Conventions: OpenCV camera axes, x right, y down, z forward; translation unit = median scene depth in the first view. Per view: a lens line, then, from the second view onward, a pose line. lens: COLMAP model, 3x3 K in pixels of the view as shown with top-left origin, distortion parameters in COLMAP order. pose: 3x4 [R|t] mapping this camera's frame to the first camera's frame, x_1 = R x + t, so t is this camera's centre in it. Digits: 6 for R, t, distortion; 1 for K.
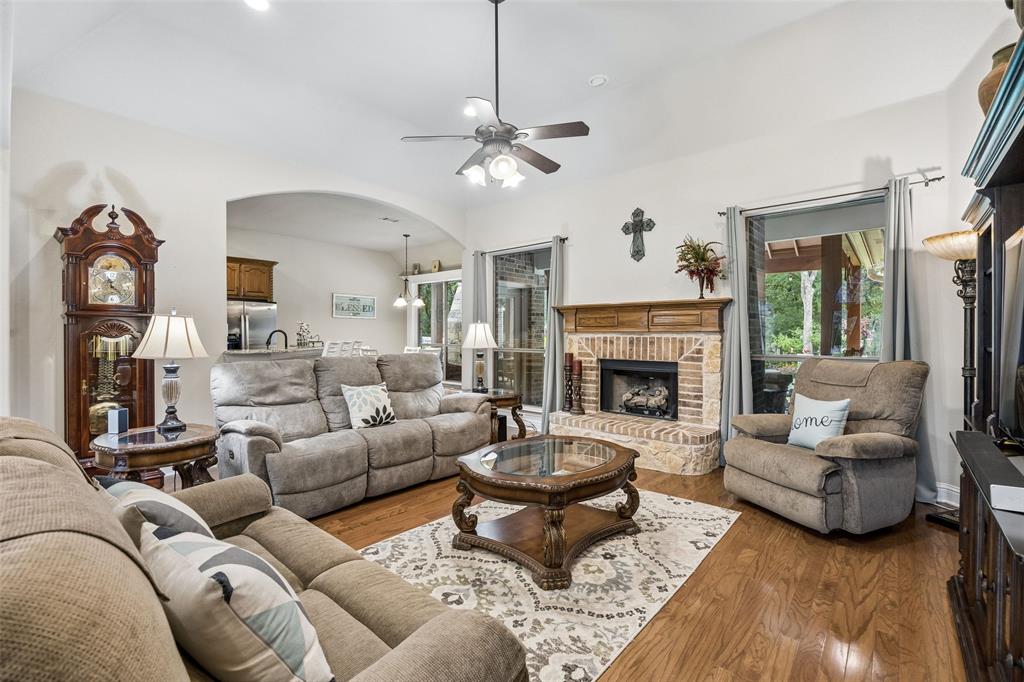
lens RADIAL K [[449.5, 0, 510.9], [0, 449.5, 335.8], [0, 0, 1]] dist [-0.003971, -0.000319]
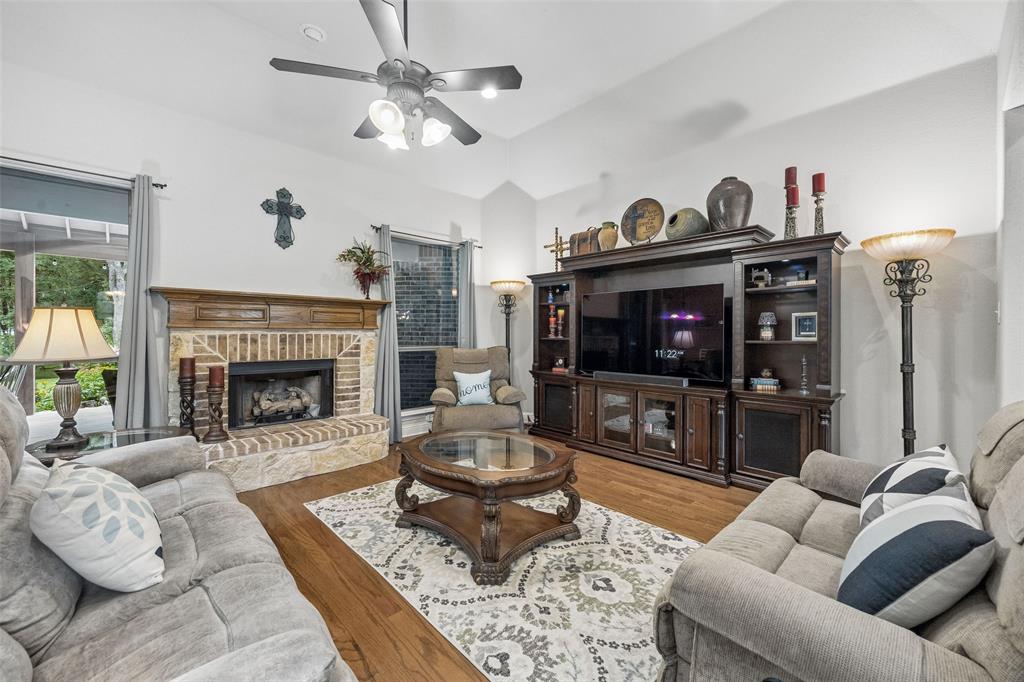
lens RADIAL K [[399.3, 0, 514.4], [0, 399.3, 334.4], [0, 0, 1]] dist [0.001853, 0.000076]
pose [[0.095354, -0.005391, 0.995429, -0.516926], [0.000653, 0.999985, 0.005353, -0.000779], [-0.995443, 0.000139, 0.095356, 0.536475]]
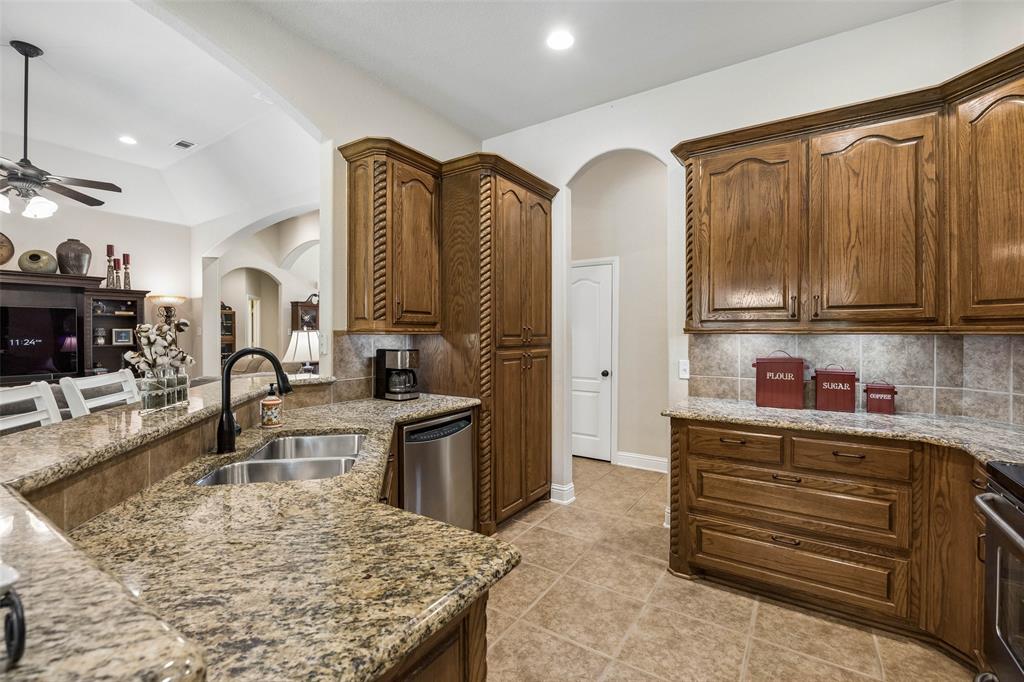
lens RADIAL K [[449.5, 0, 510.9], [0, 449.5, 335.8], [0, 0, 1]] dist [-0.003971, -0.000319]
pose [[-0.991591, 0.003404, -0.129365, -0.821502], [0.002466, 0.999969, 0.007412, -0.020269], [0.129386, 0.007030, -0.991569, 1.695117]]
